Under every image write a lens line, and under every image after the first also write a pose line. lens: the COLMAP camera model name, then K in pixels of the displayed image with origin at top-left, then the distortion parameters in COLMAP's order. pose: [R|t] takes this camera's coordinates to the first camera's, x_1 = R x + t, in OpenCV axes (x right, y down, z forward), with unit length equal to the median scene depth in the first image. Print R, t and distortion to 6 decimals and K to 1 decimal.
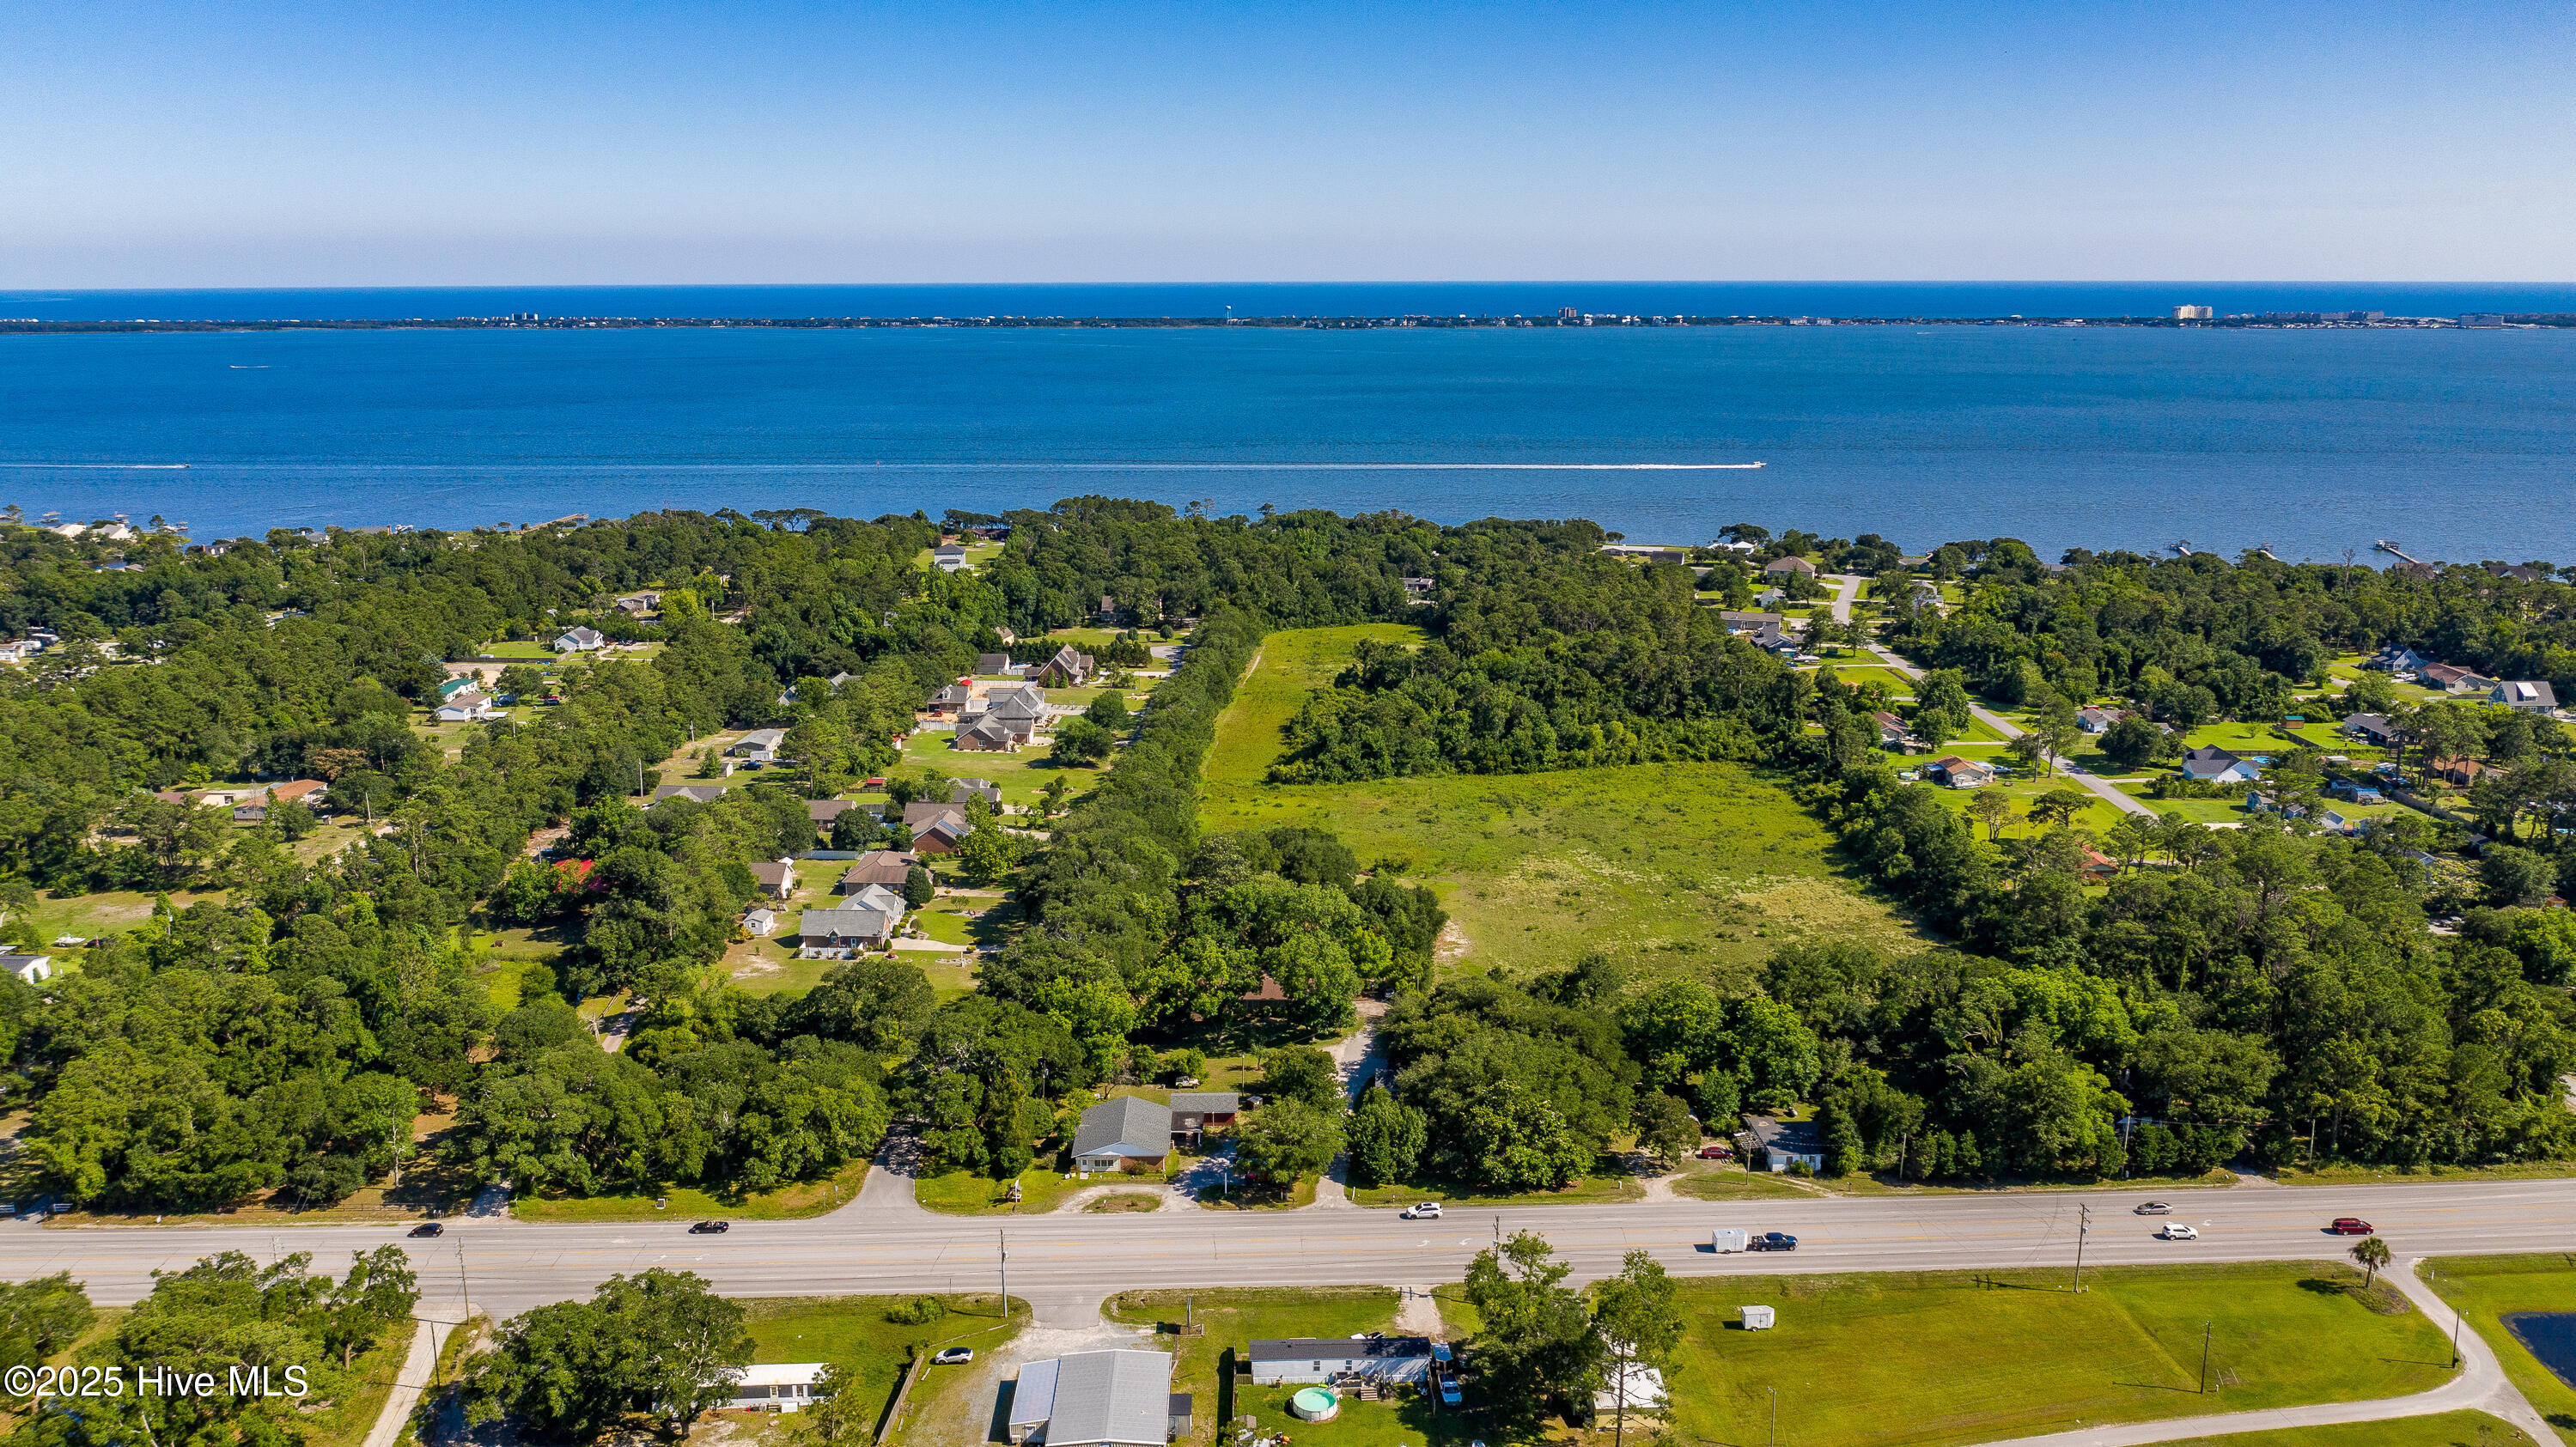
lens RADIAL K [[2029.3, 0, 1285.3], [0, 2029.3, 714.0], [0, 0, 1]] dist [-0.018478, 0.002886]
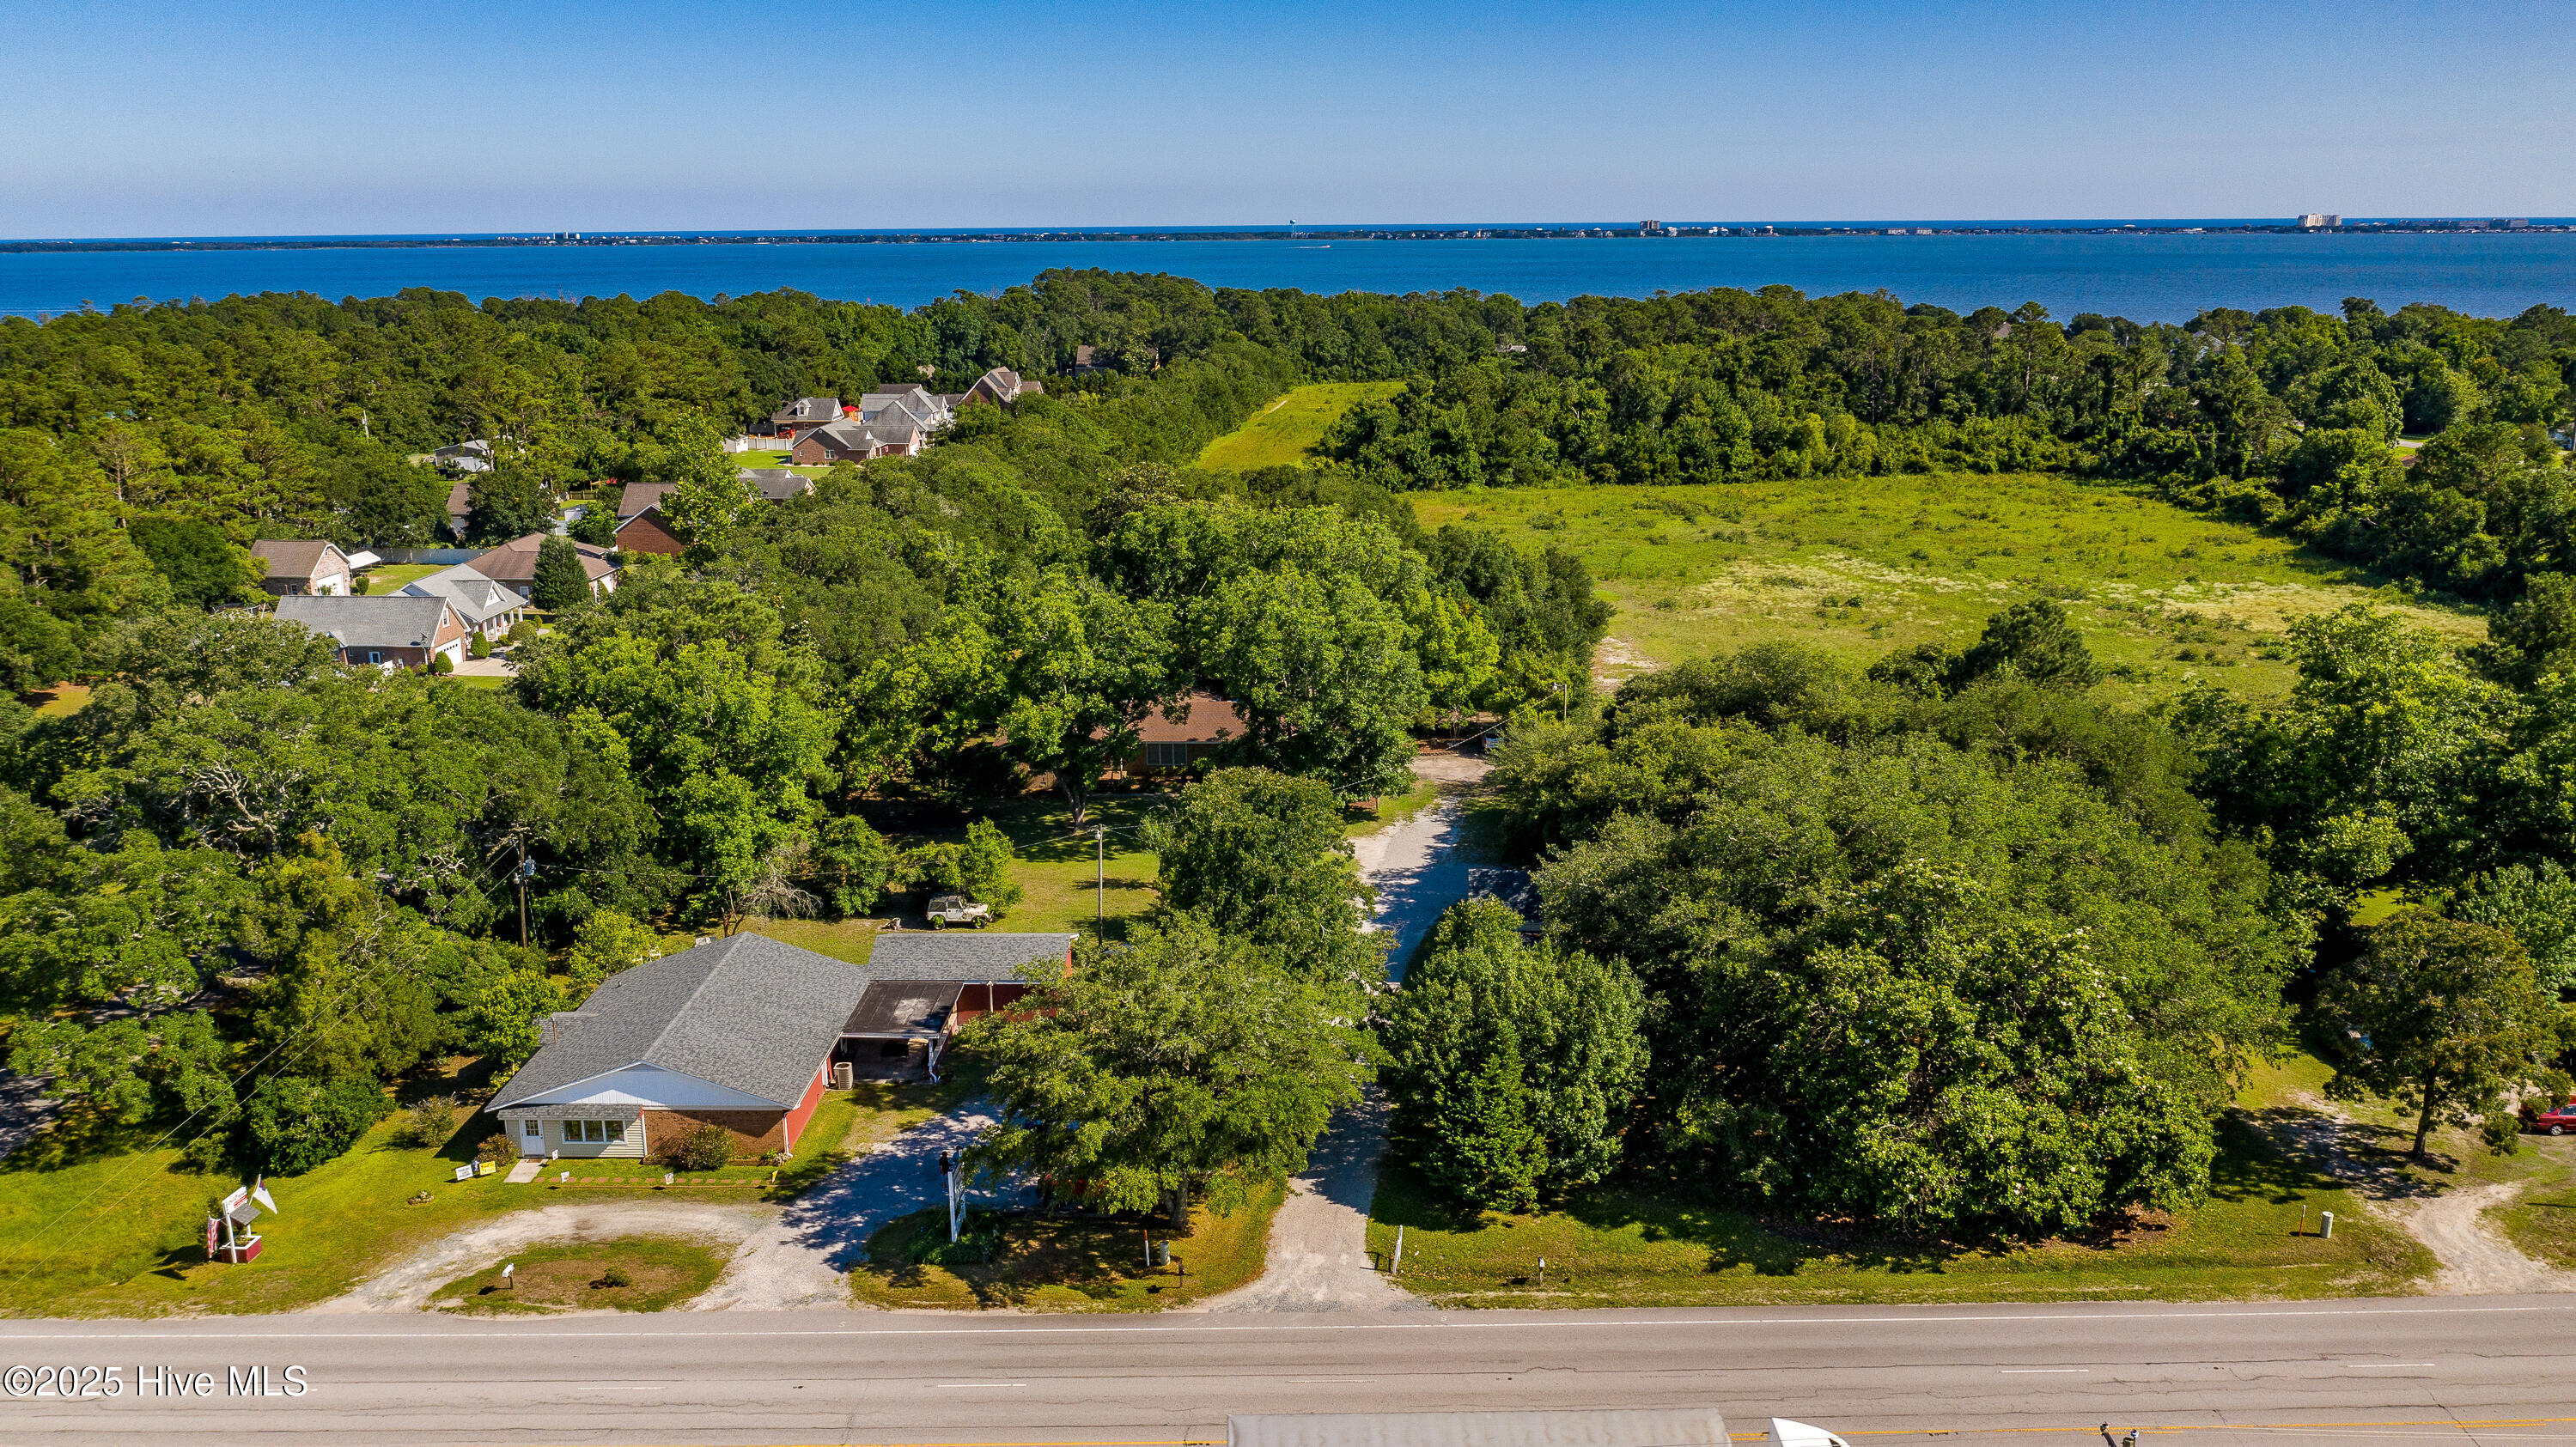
lens RADIAL K [[2029.3, 0, 1285.3], [0, 2029.3, 714.0], [0, 0, 1]] dist [-0.018478, 0.002886]
pose [[0.999404, 0.002362, -0.034430, 0.018805], [-0.001556, 0.999724, 0.023423, 0.106001], [0.034476, -0.023356, 0.999133, 0.490407]]
